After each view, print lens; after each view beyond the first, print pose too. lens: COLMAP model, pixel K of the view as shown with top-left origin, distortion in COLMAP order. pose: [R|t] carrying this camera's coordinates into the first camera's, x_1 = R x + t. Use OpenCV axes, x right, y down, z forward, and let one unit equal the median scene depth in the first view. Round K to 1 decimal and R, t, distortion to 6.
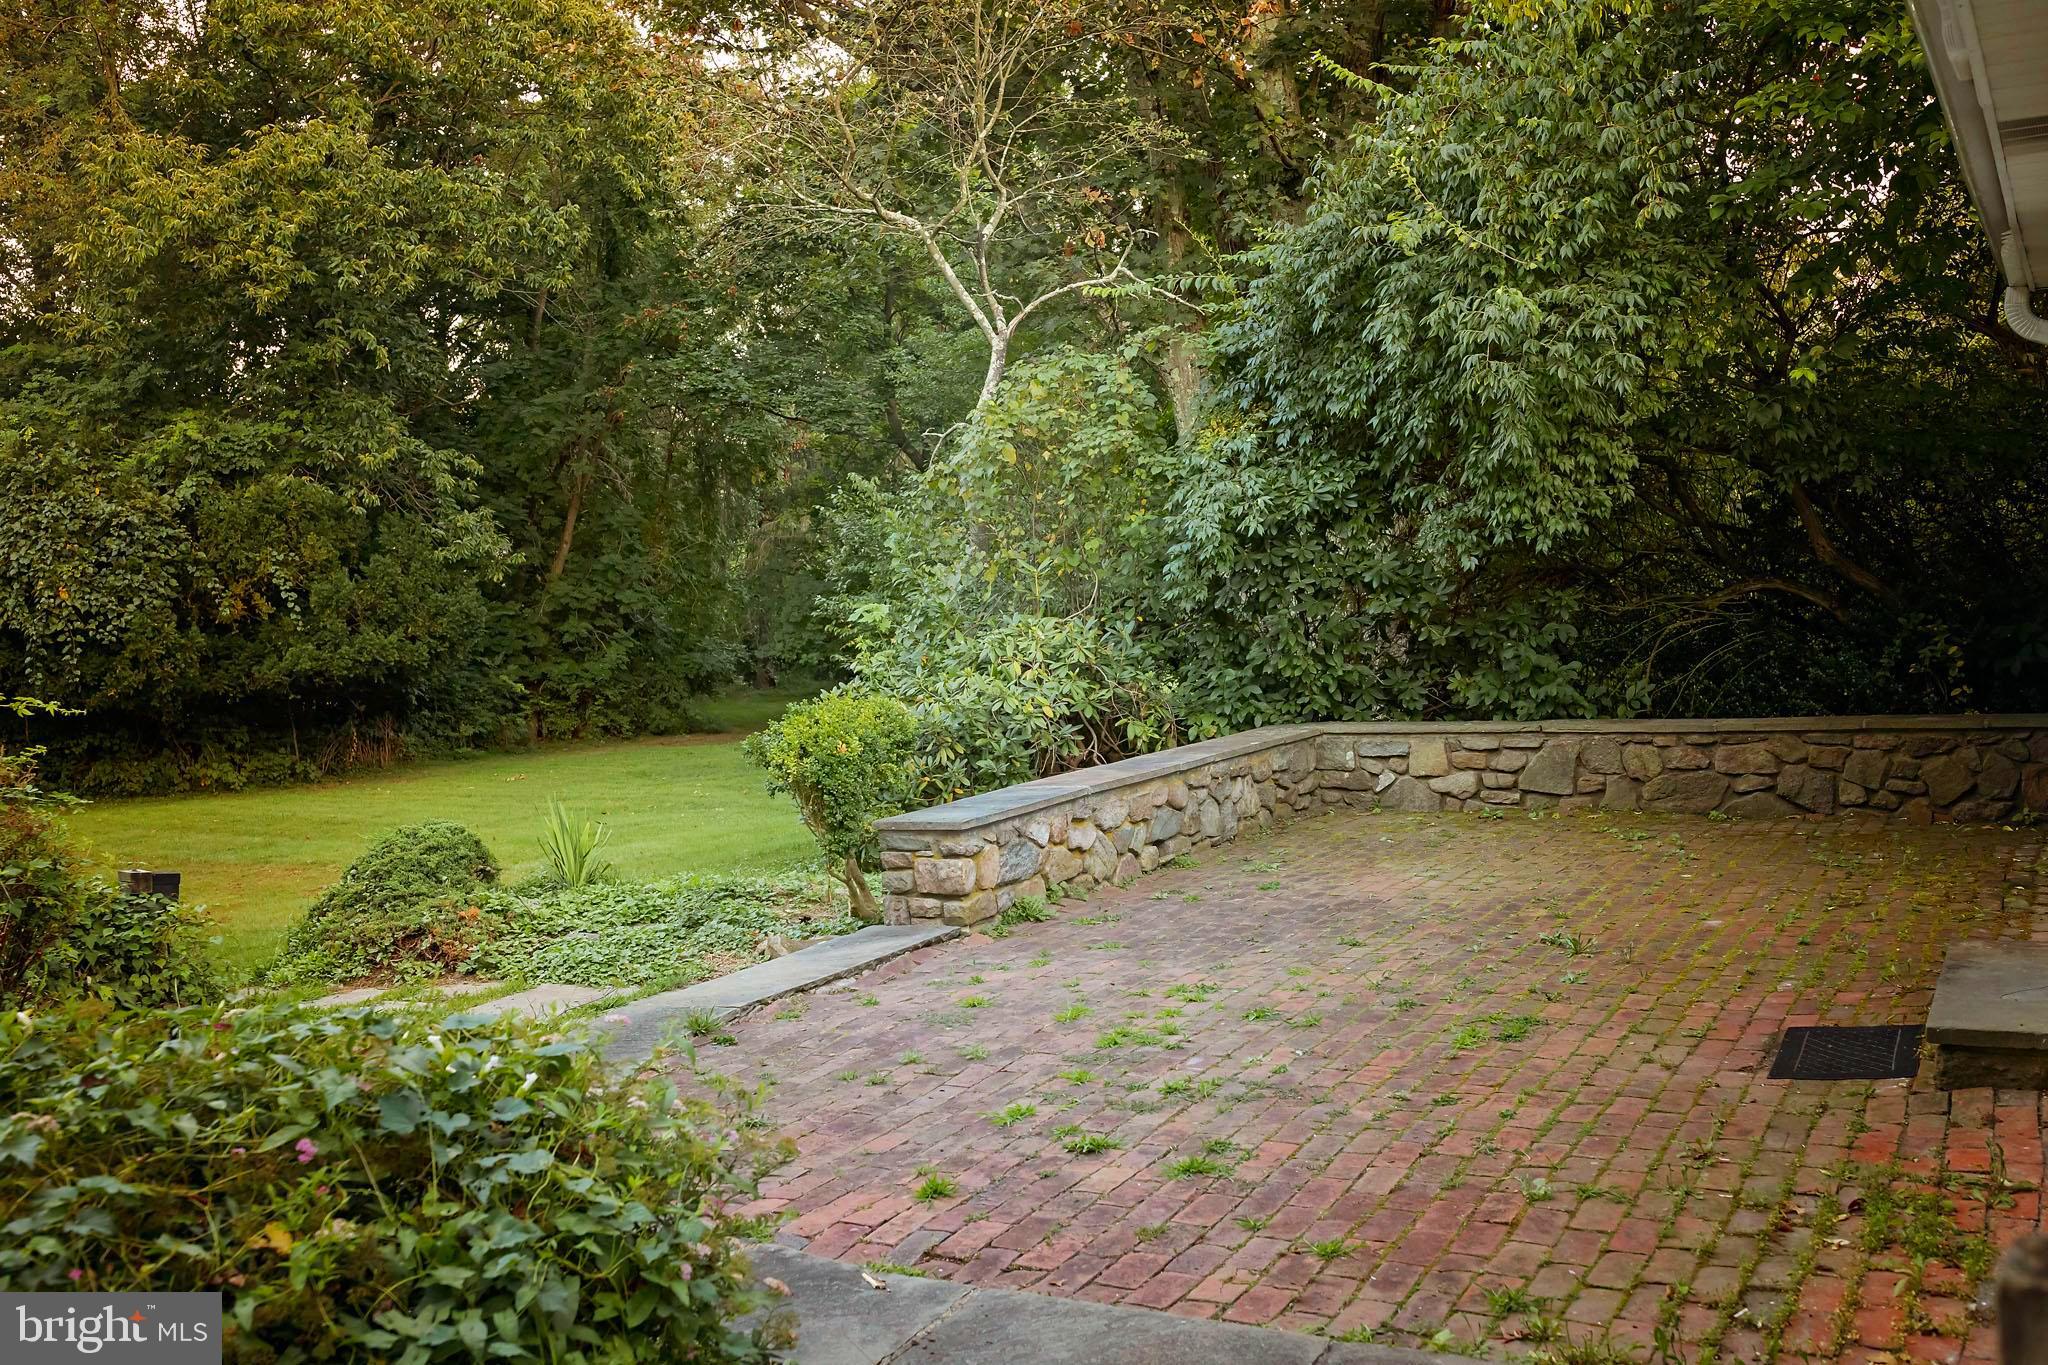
lens RADIAL K [[1924.1, 0, 1029.6], [0, 1924.1, 689.3], [0, 0, 1]] dist [0.005210, 0.005788]
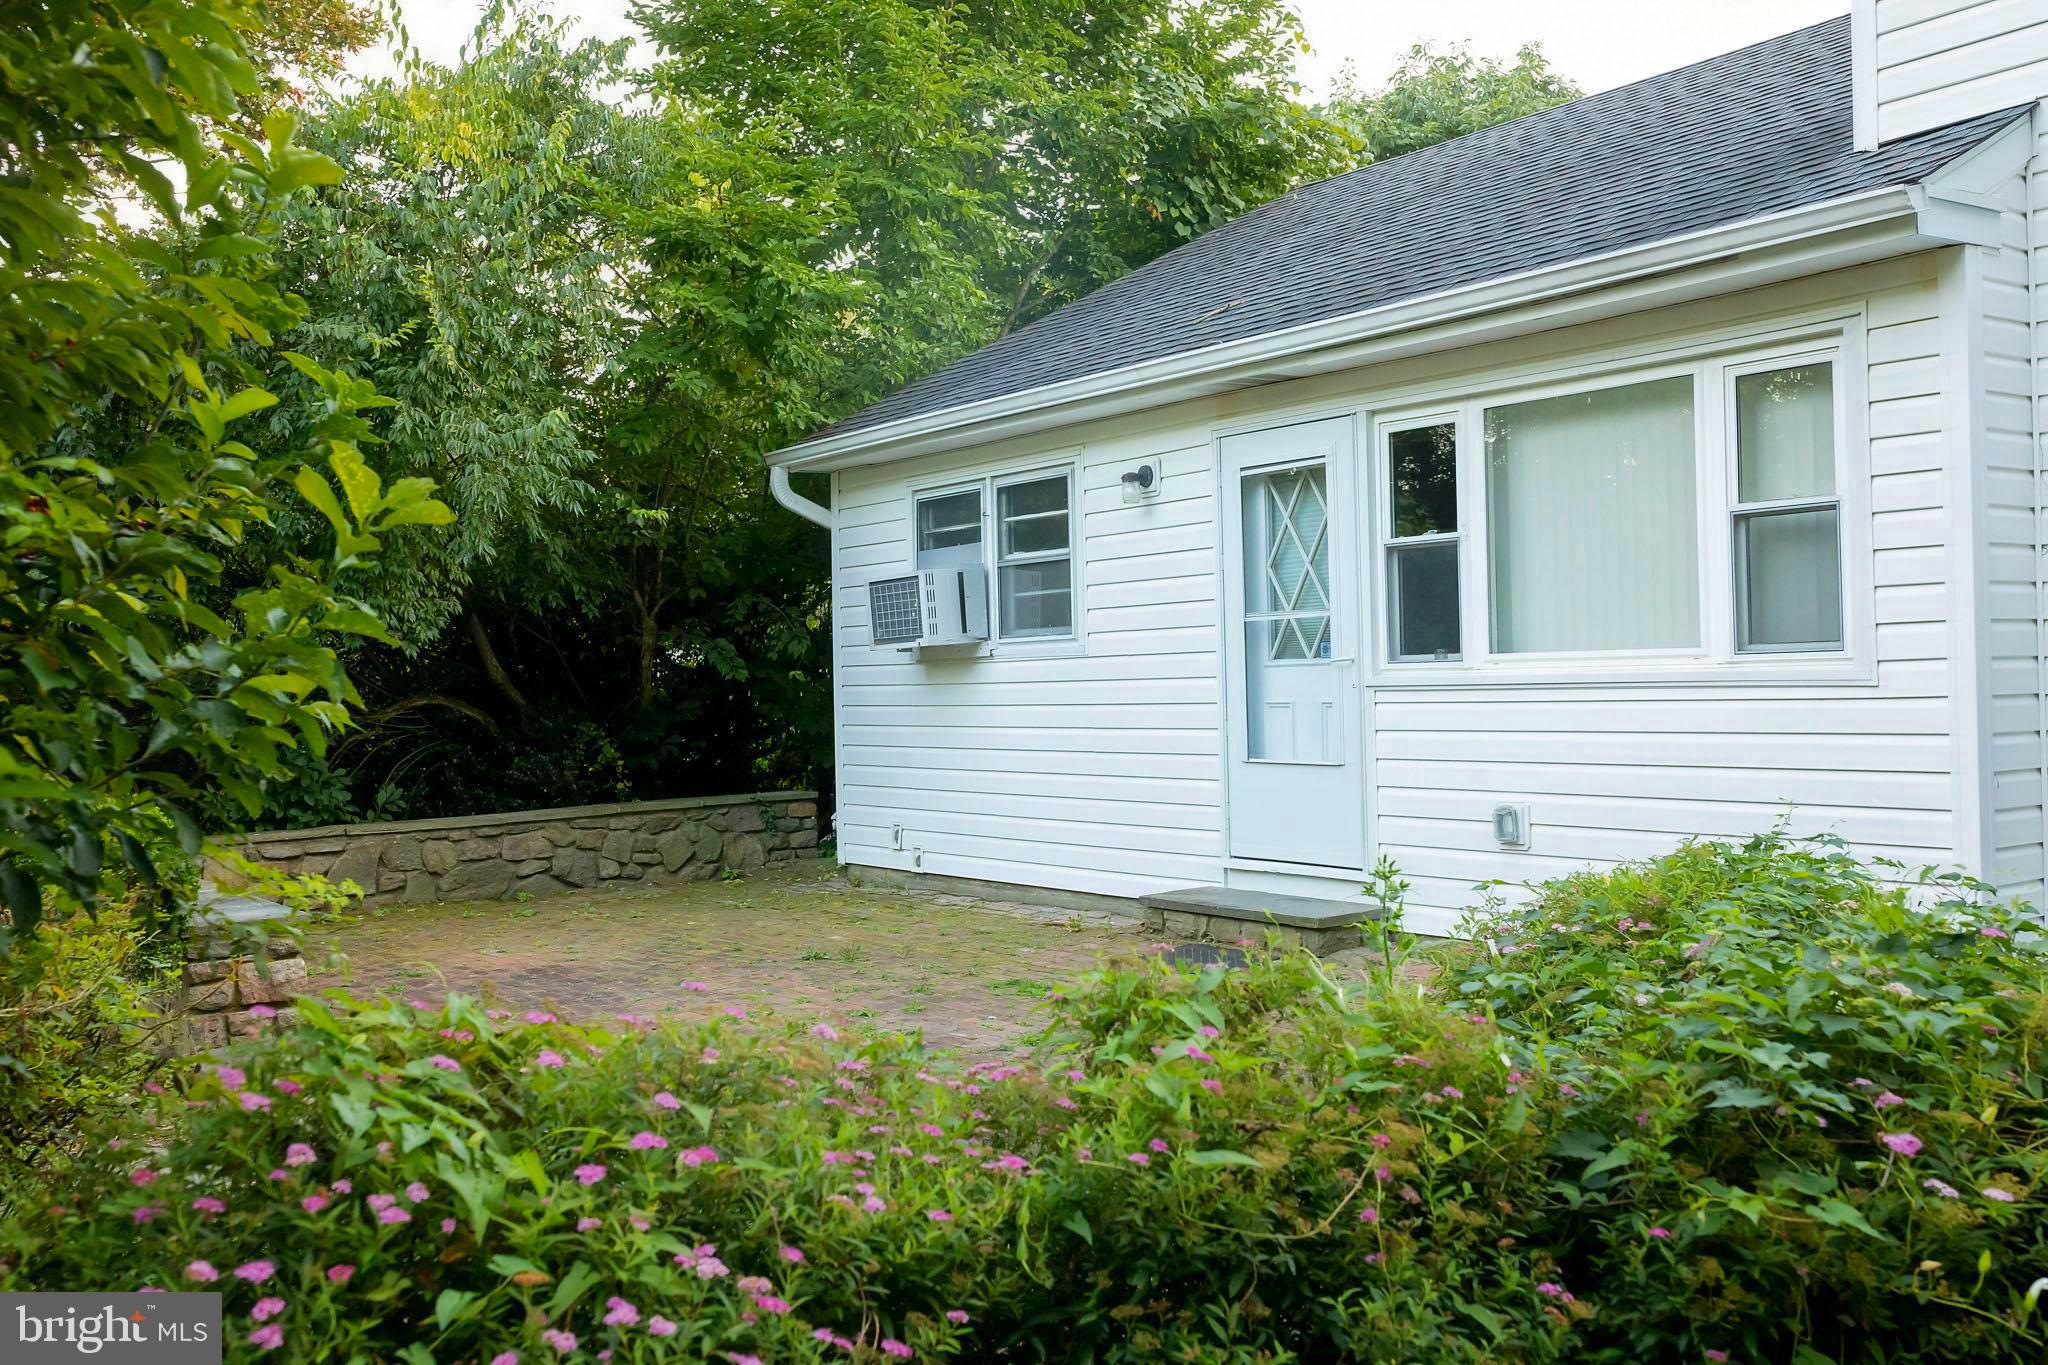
lens RADIAL K [[1910.0, 0, 1024.0], [0, 1910.0, 682.5], [0, 0, 1]] dist [-0.001776, 0.003838]
pose [[0.455378, 0.025532, 0.889932, -0.493694], [0.064232, 0.996042, -0.061444, 0.027659], [-0.887978, 0.085143, 0.451935, 0.218393]]
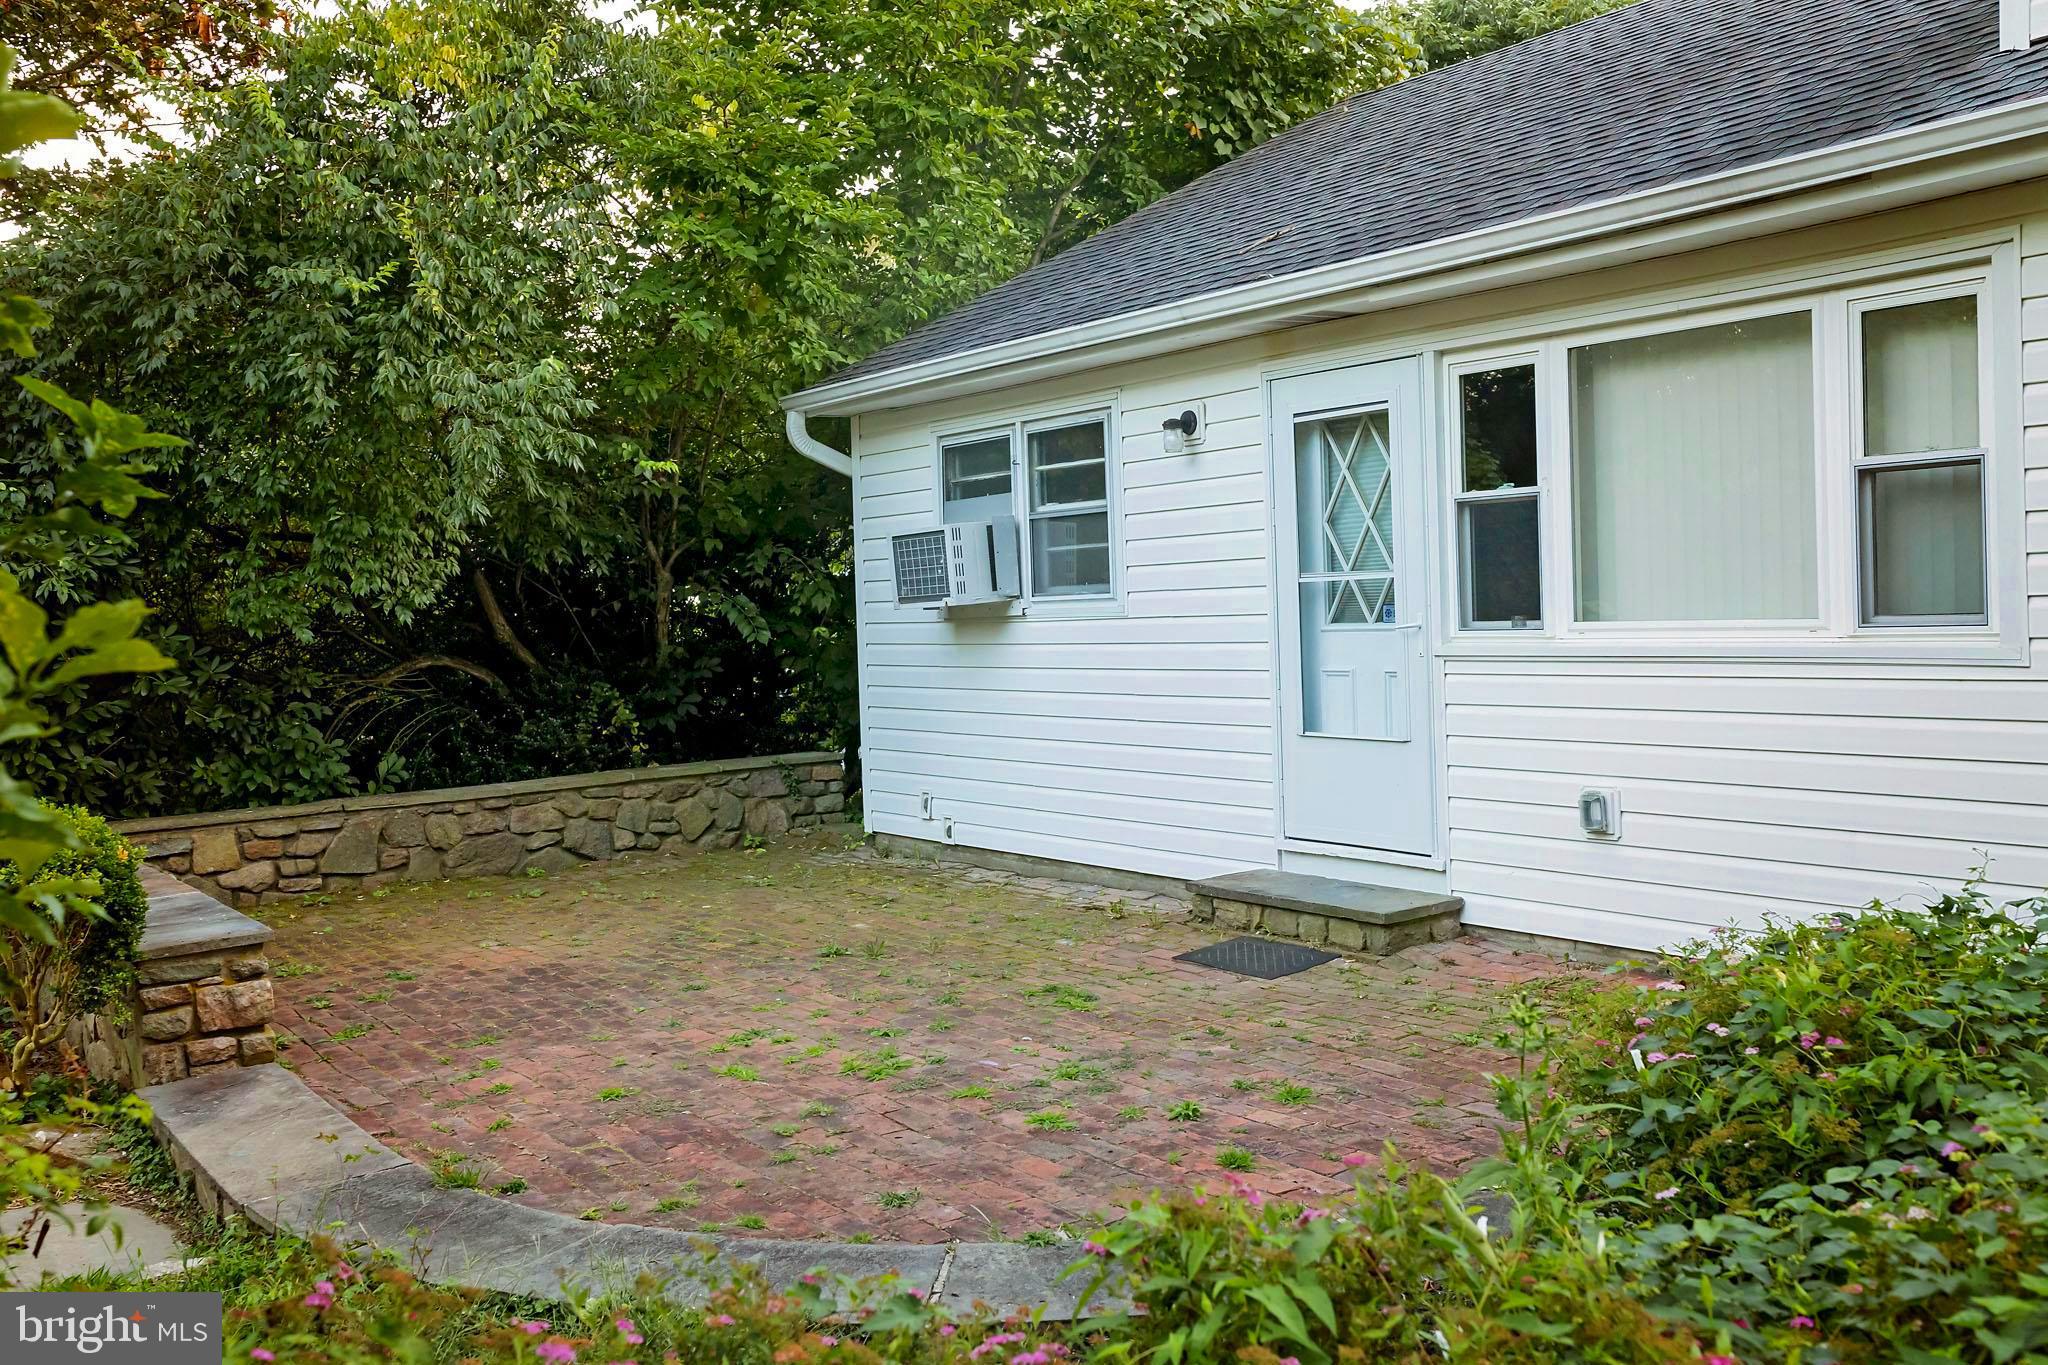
lens RADIAL K [[1913.6, 0, 1028.3], [0, 1913.6, 684.6], [0, 0, 1]] dist [-0.003112, 0.004903]
pose [[0.471081, -0.017614, 0.881914, -0.434649], [0.075429, 0.996943, -0.020380, 0.004385], [-0.878859, 0.076122, 0.470969, 0.245417]]
